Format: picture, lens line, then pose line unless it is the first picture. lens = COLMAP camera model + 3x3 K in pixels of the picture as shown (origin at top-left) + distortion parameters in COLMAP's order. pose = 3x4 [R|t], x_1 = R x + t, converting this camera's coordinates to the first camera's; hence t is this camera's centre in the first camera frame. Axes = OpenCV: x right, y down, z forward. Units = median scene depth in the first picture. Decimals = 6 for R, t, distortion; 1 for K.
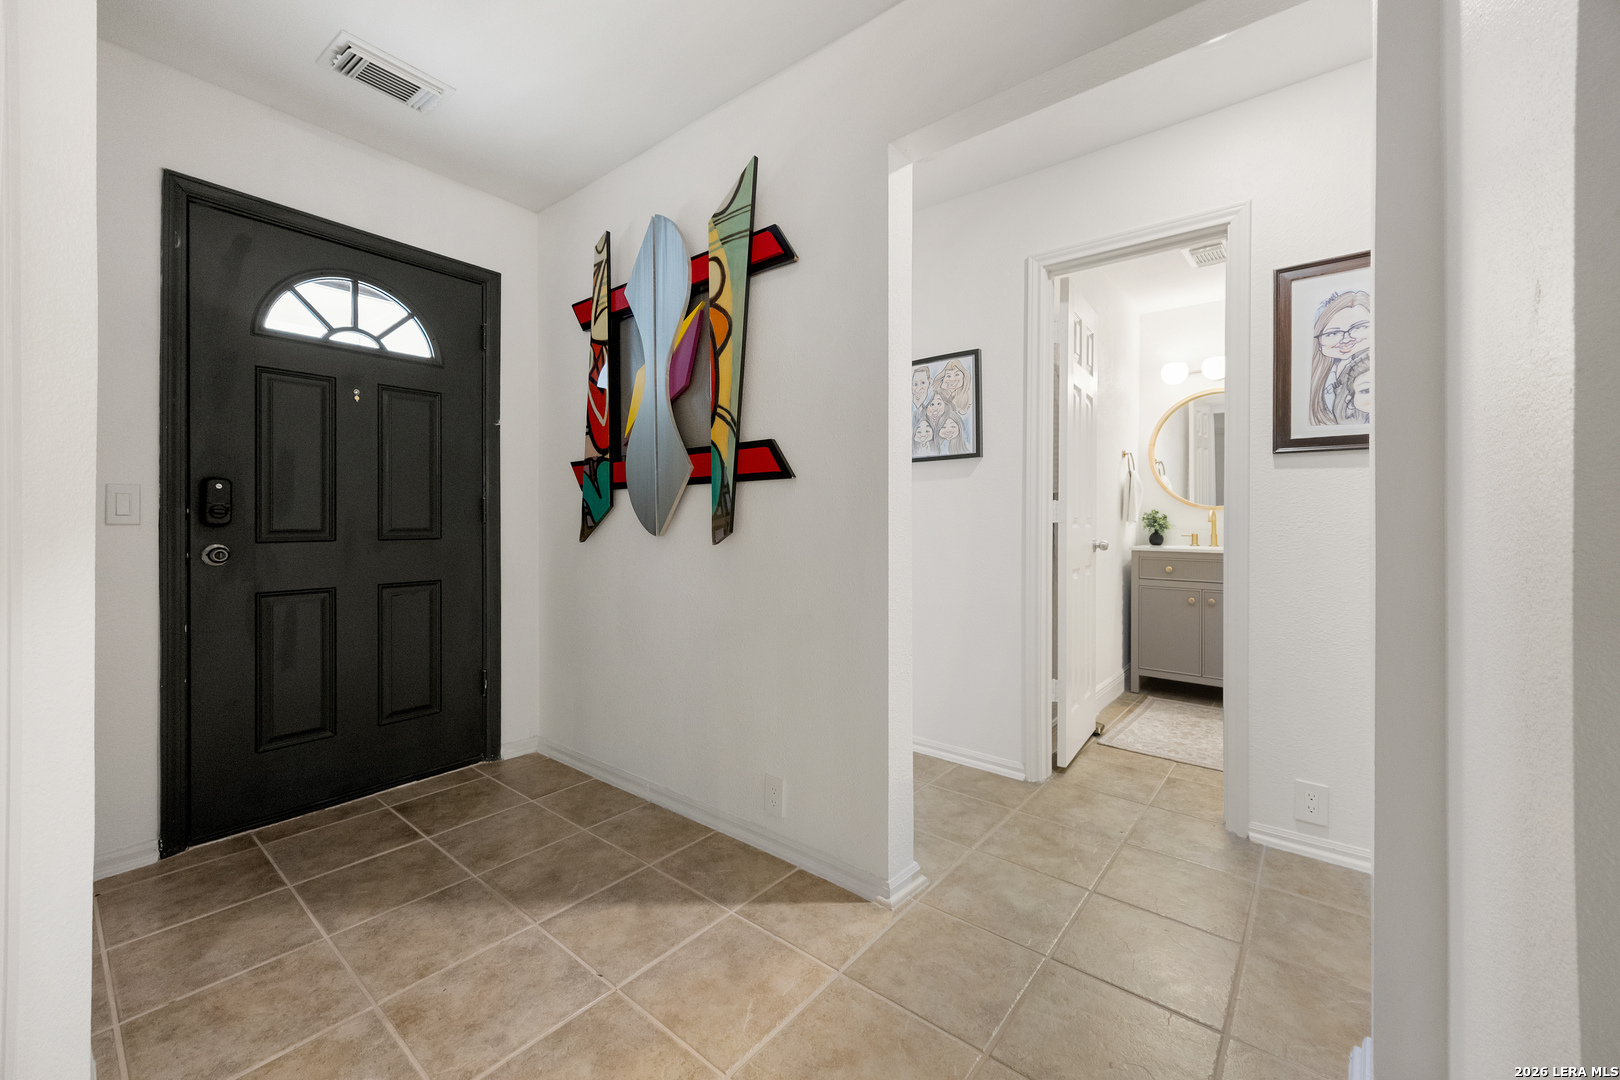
lens RADIAL K [[631.9, 0, 815.3], [0, 631.9, 532.8], [0, 0, 1]] dist [-0.000227, -0.000045]
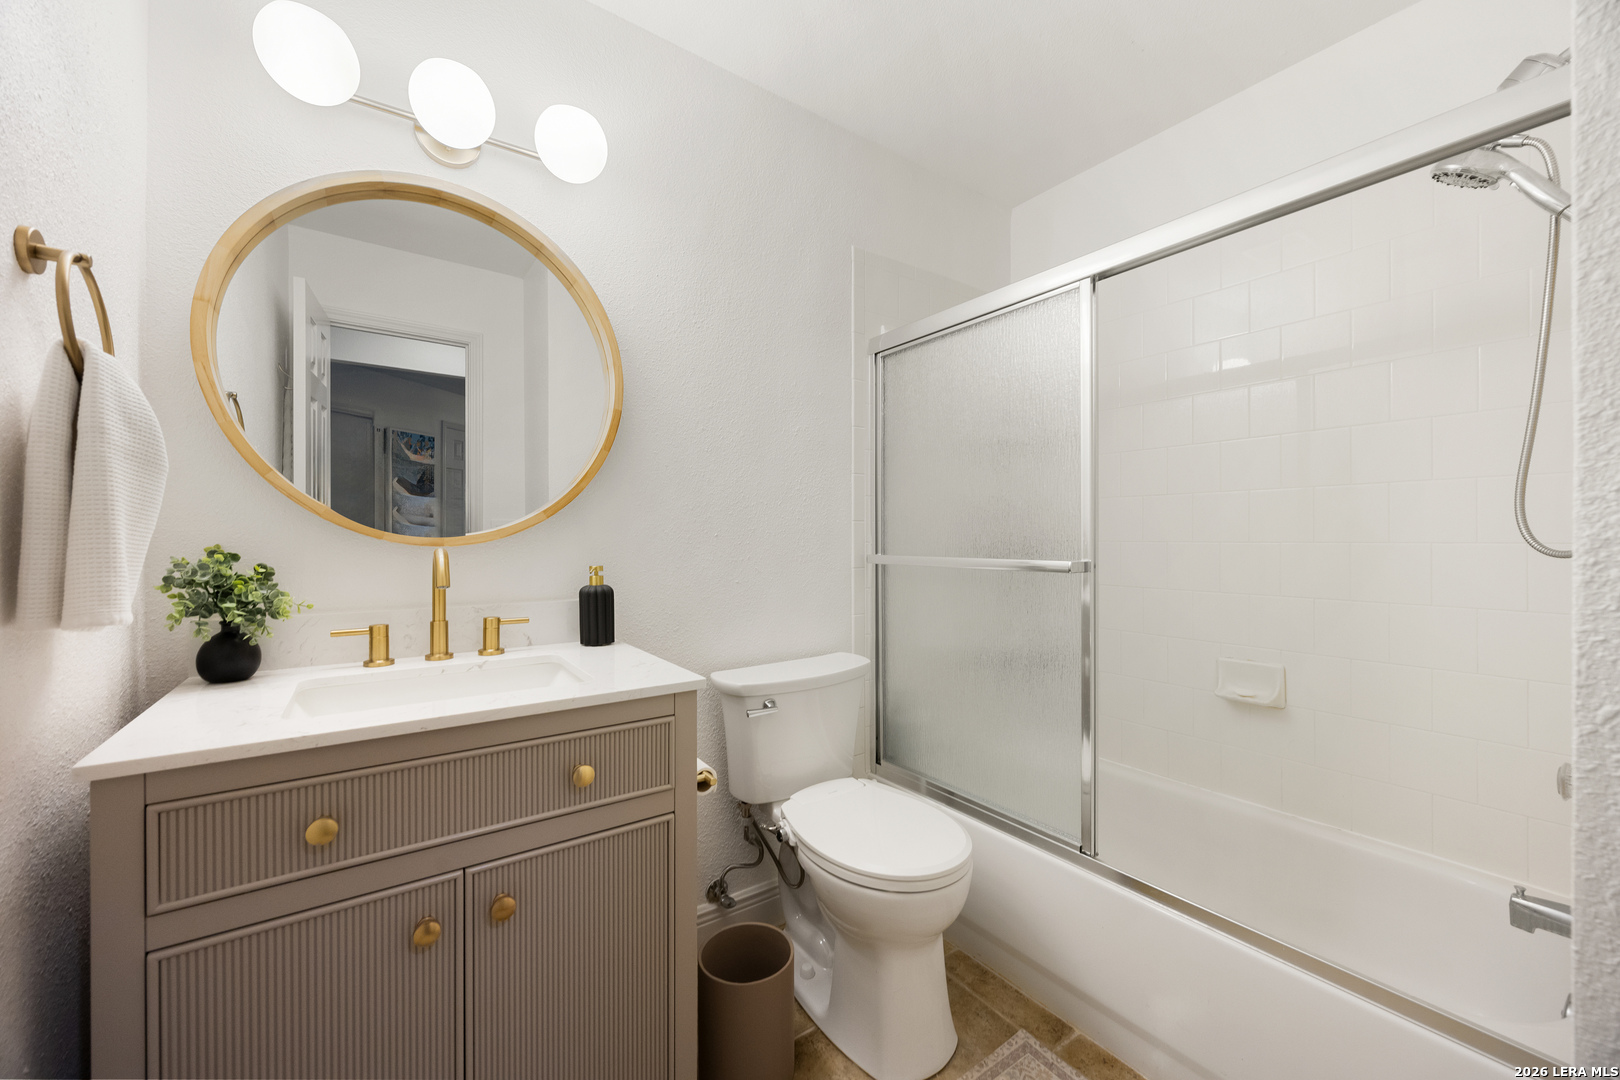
lens RADIAL K [[631.9, 0, 815.3], [0, 631.9, 532.8], [0, 0, 1]] dist [-0.000227, -0.000045]
pose [[0.280869, -0.001829, 0.959744, 0.355591], [0.005144, 0.999987, 0.000401, -0.042285], [-0.959732, 0.004824, 0.280875, 0.691793]]
